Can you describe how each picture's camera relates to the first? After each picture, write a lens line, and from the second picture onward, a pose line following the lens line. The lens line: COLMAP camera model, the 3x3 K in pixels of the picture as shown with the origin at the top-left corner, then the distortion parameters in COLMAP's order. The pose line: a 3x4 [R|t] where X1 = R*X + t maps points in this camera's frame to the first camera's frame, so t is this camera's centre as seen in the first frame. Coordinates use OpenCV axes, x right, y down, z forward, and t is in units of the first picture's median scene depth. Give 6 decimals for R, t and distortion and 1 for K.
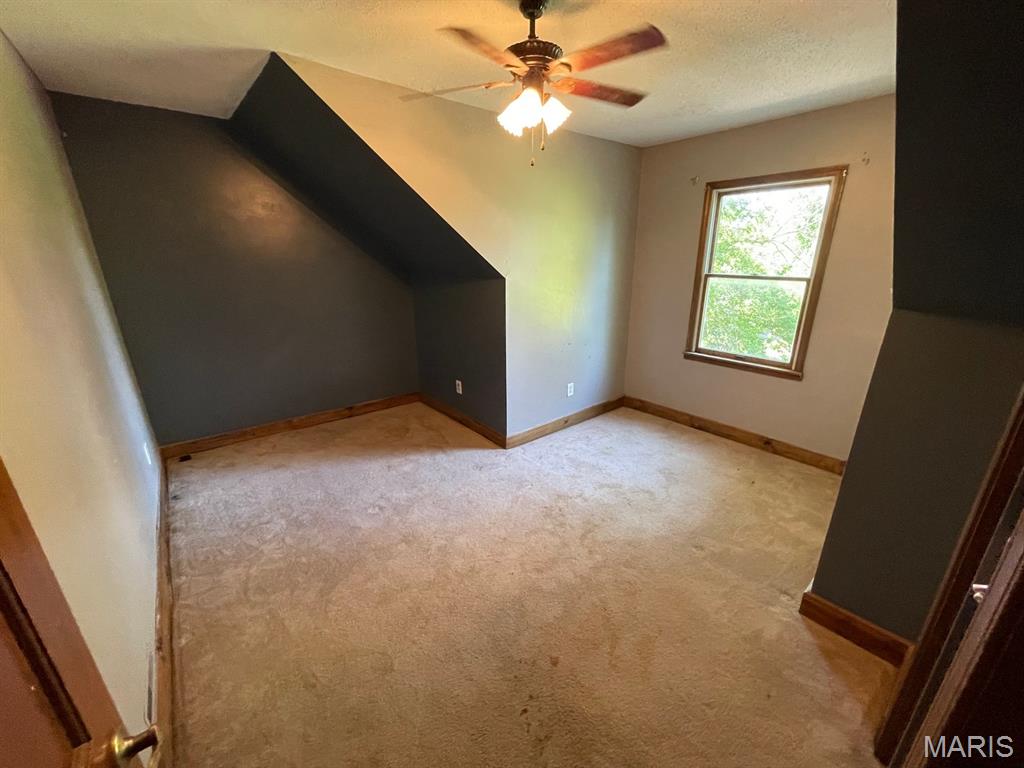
lens RADIAL K [[410.4, 0, 509.7], [0, 410.4, 383.9], [0, 0, 1]] dist [0.008184, 0.000500]
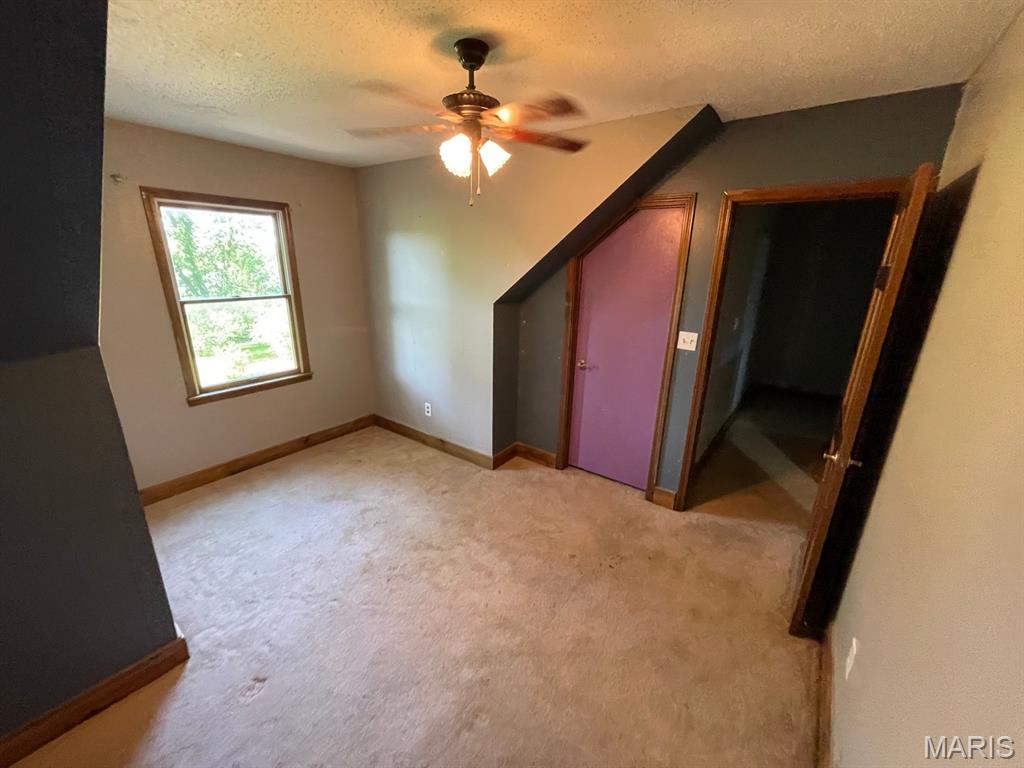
lens RADIAL K [[410.4, 0, 508.9], [0, 410.4, 387.7], [0, 0, 1]] dist [0.008184, 0.000500]
pose [[-0.229414, -0.290912, 0.928838, -0.540428], [0.291162, 0.890081, 0.350687, -0.235167], [-0.928759, 0.350895, -0.119494, 0.612931]]
